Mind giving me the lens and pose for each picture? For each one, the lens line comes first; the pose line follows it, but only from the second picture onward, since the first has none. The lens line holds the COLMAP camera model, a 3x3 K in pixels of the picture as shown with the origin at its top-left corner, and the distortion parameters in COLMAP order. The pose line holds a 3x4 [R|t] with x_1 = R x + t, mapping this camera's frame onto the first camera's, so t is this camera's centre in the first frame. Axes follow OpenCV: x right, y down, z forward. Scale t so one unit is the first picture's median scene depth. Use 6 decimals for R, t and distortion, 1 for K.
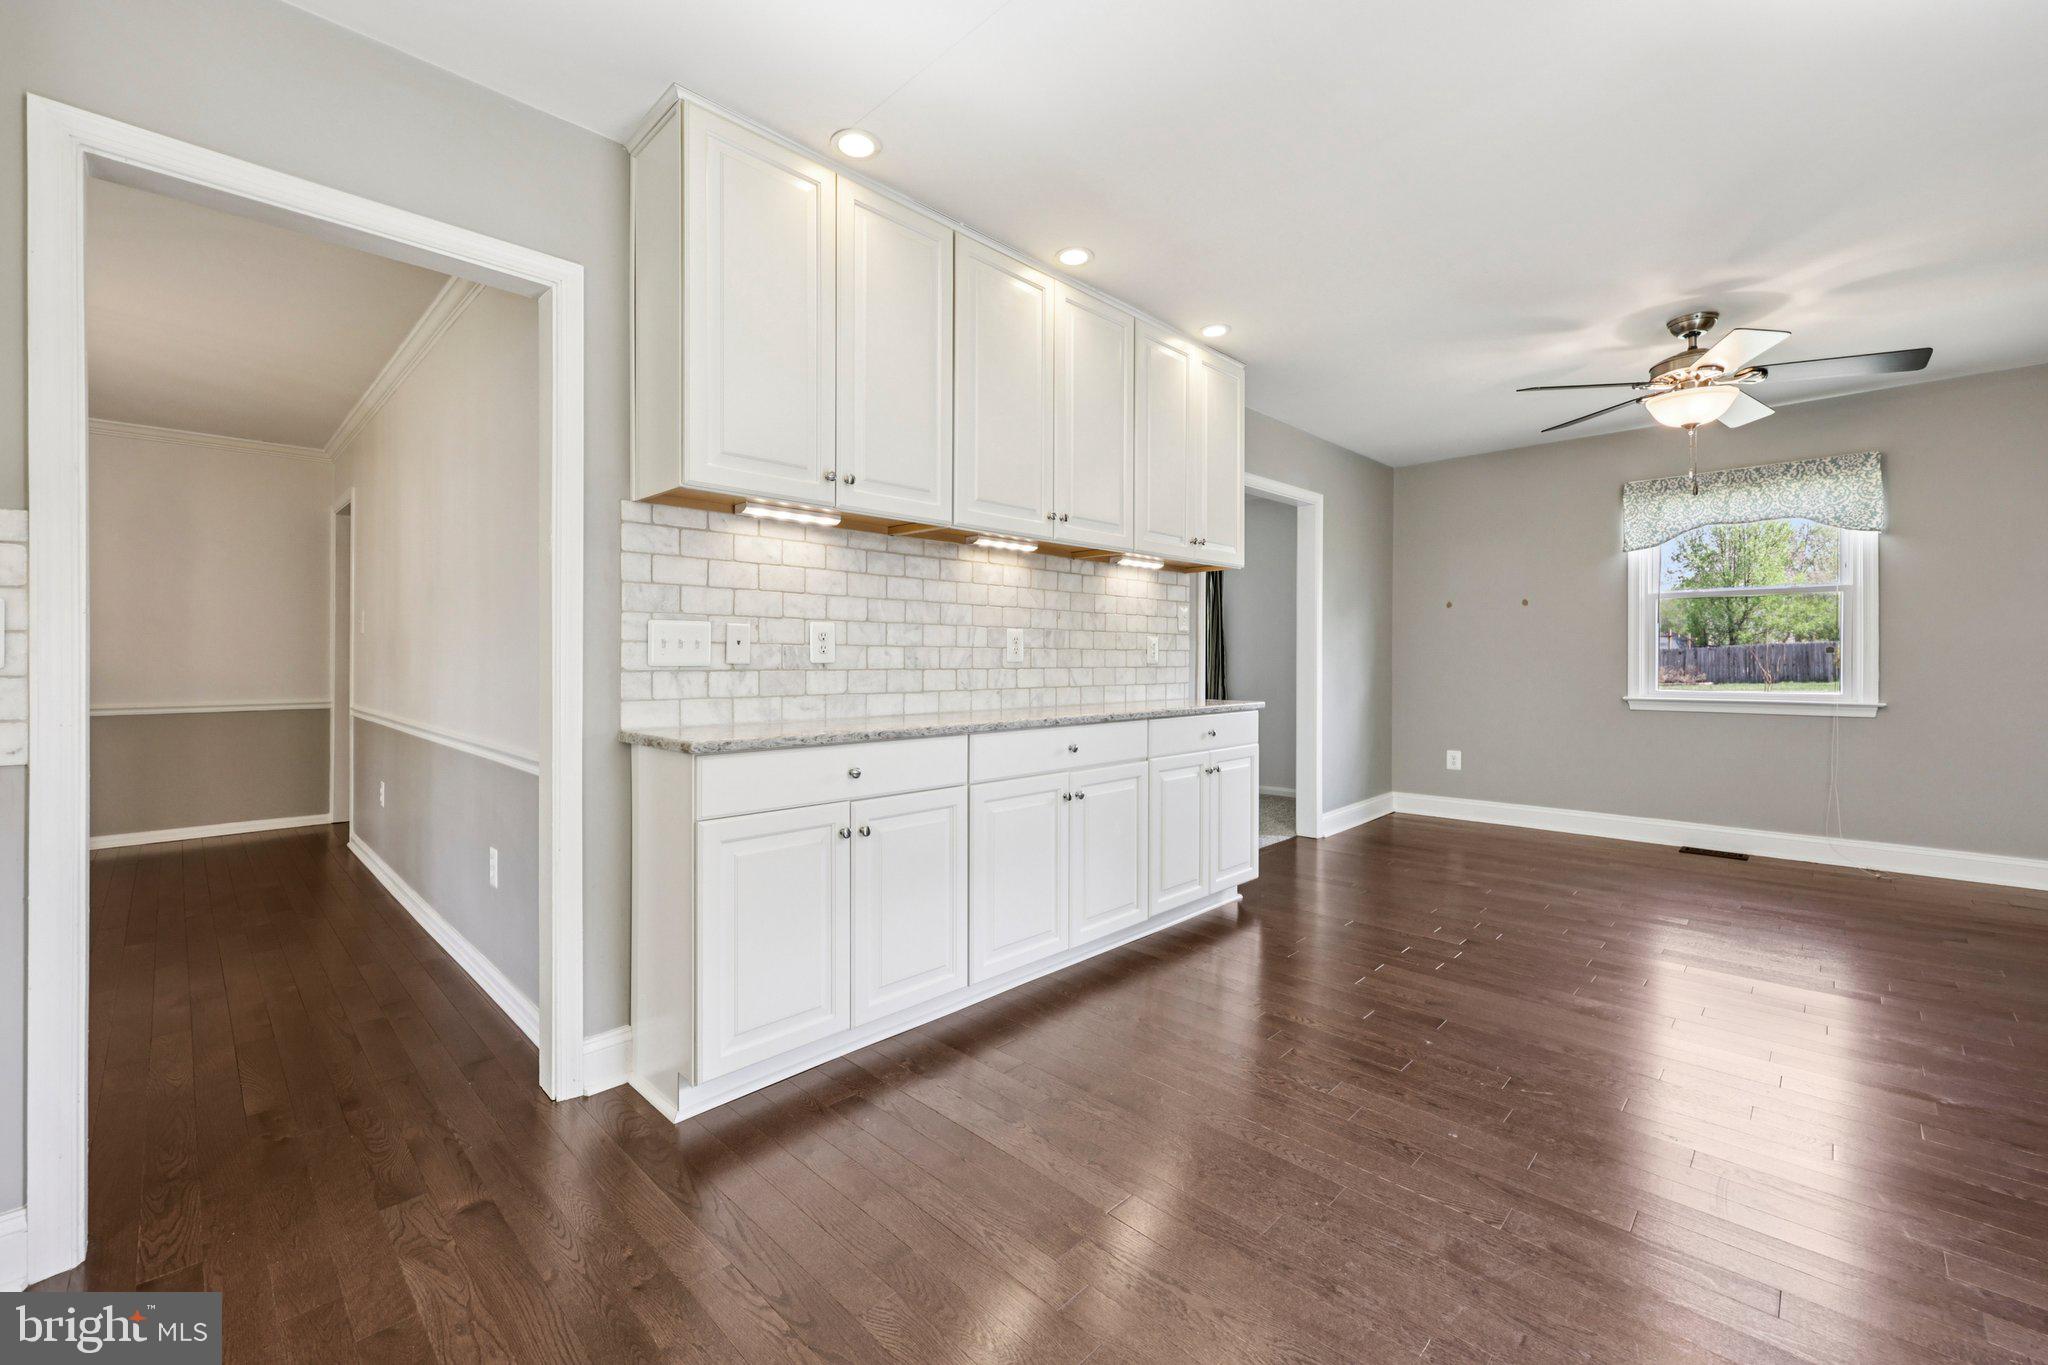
lens RADIAL K [[837.5, 0, 1018.1], [0, 837.5, 662.2], [0, 0, 1]] dist [0.000401, 0.001322]
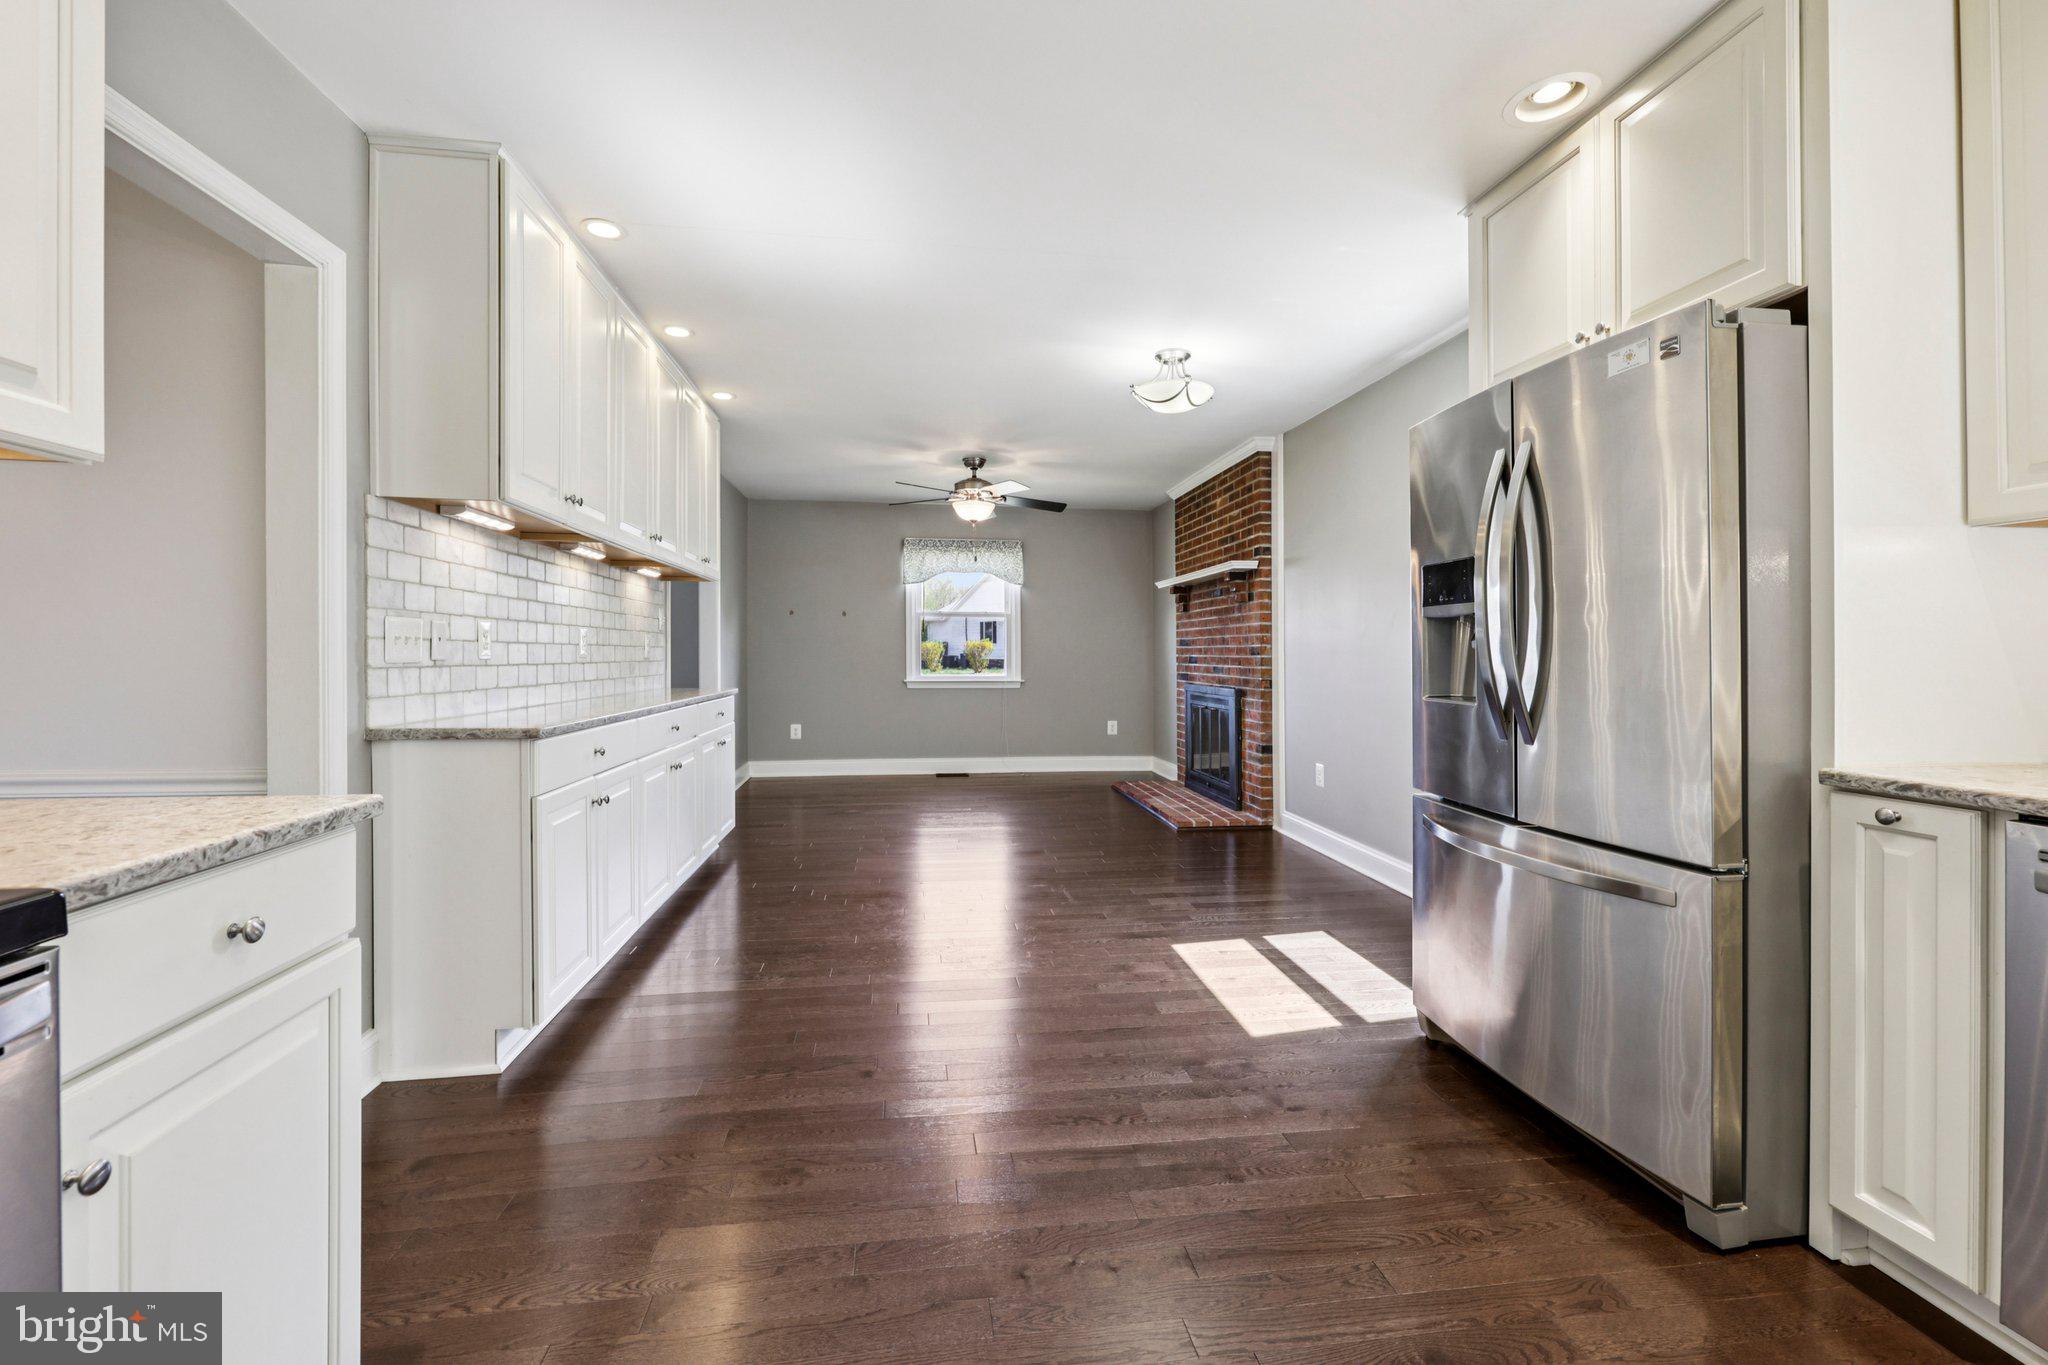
lens RADIAL K [[837.5, 0, 1044.4], [0, 837.5, 657.6], [0, 0, 1]] dist [0.000401, 0.001322]
pose [[0.593099, 0.000389, 0.805130, -0.443107], [-0.002261, 0.999997, 0.001183, -0.002530], [-0.805127, -0.002522, 0.593097, -0.126751]]
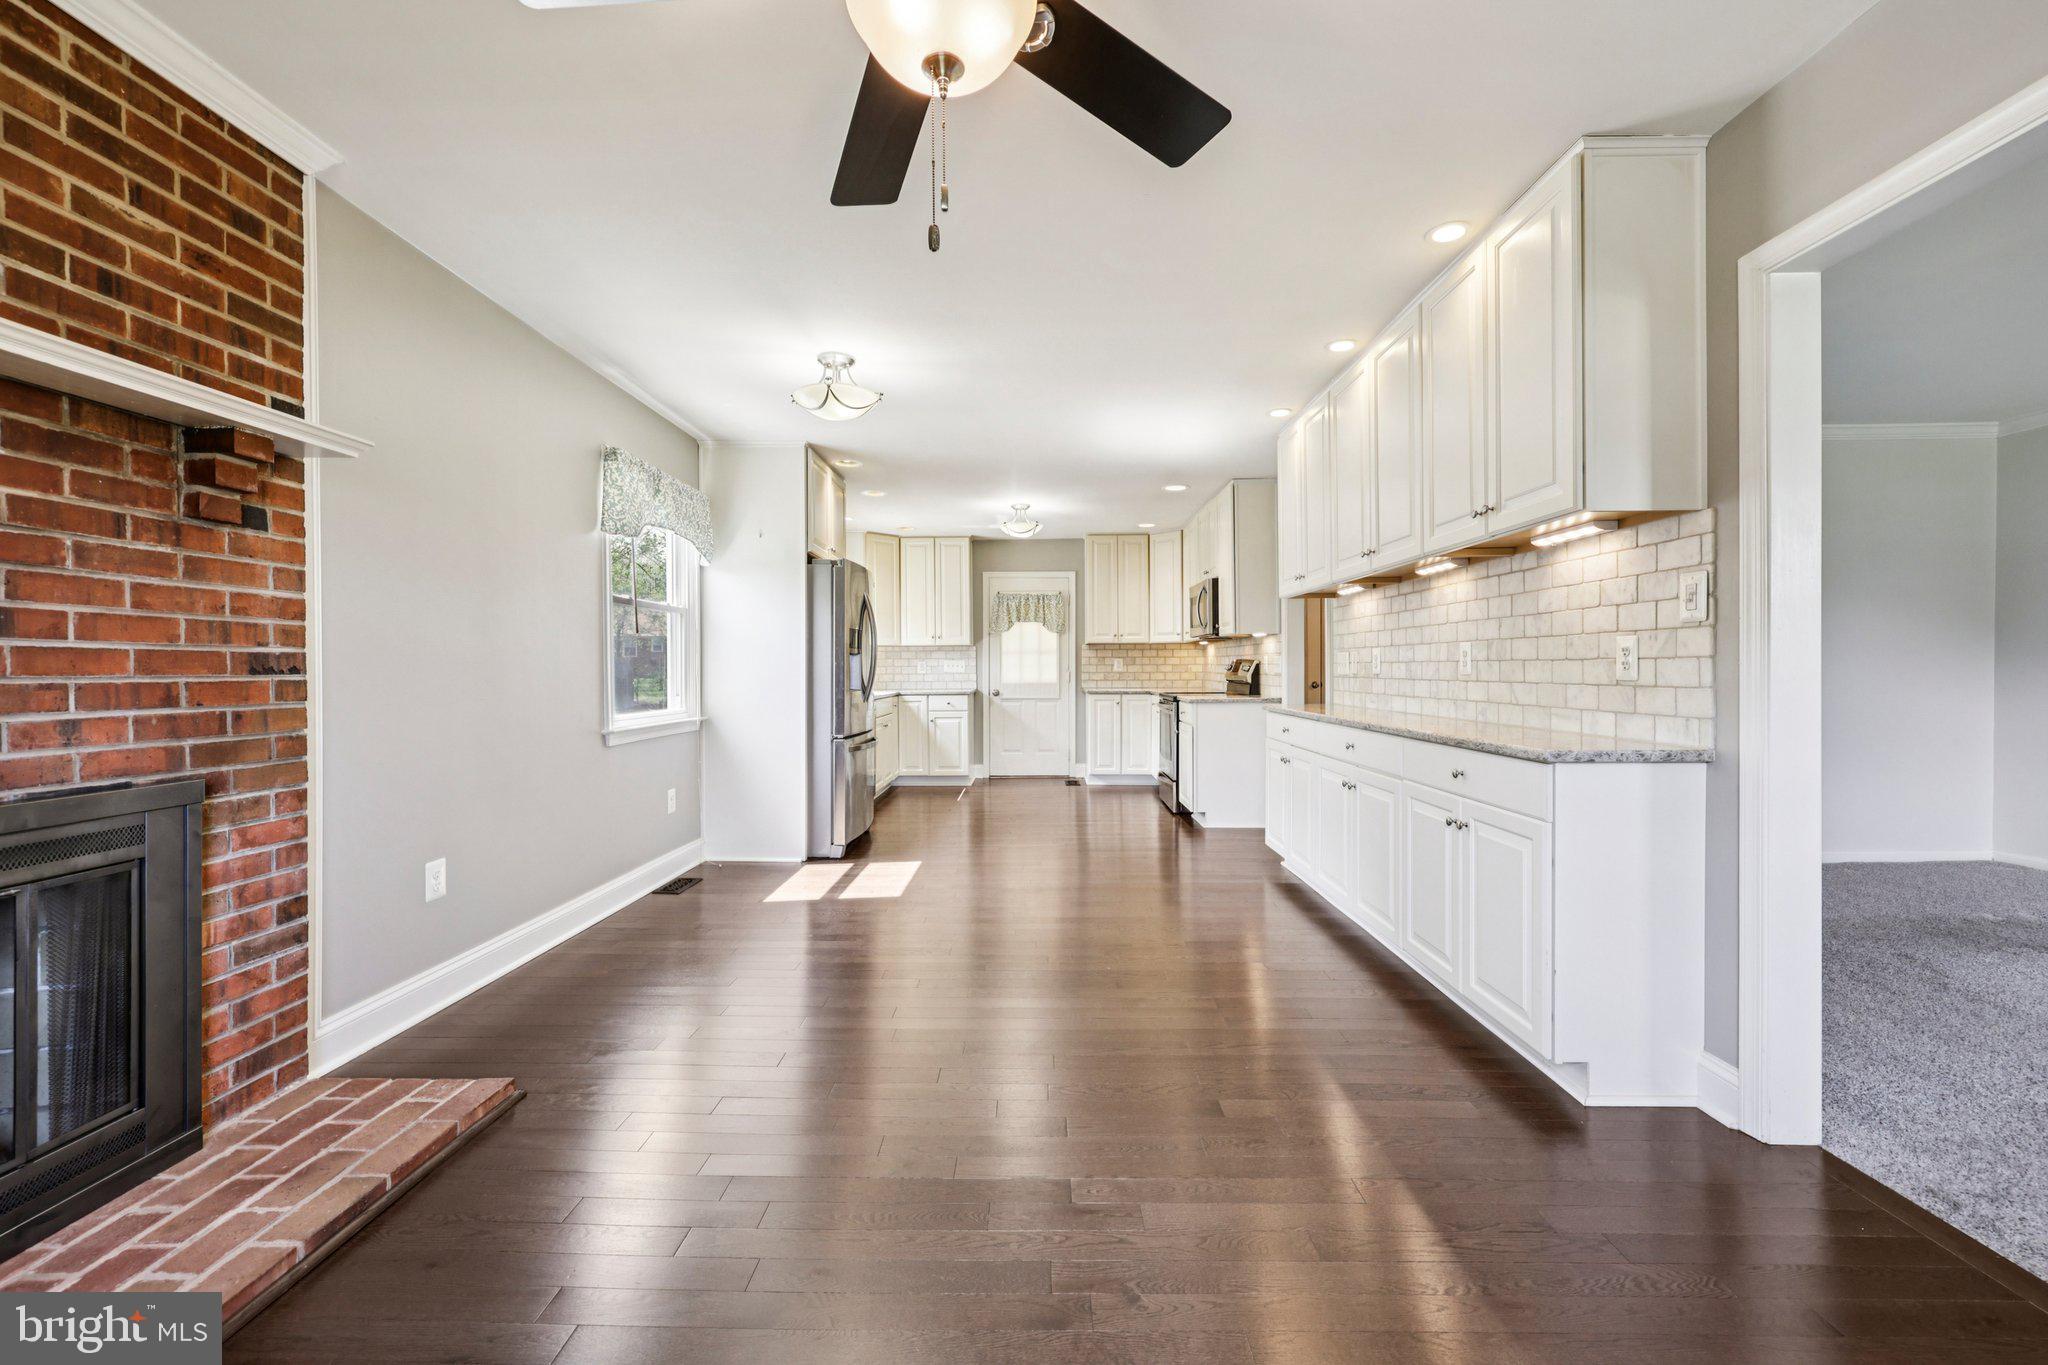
lens RADIAL K [[837.5, 0, 1052.5], [0, 837.5, 676.8], [0, 0, 1]] dist [0.000401, 0.001322]
pose [[-0.703456, 0.009919, -0.710670, 0.917642], [0.003342, 0.999938, 0.010649, -0.008810], [0.710731, 0.005116, -0.703445, 1.152375]]
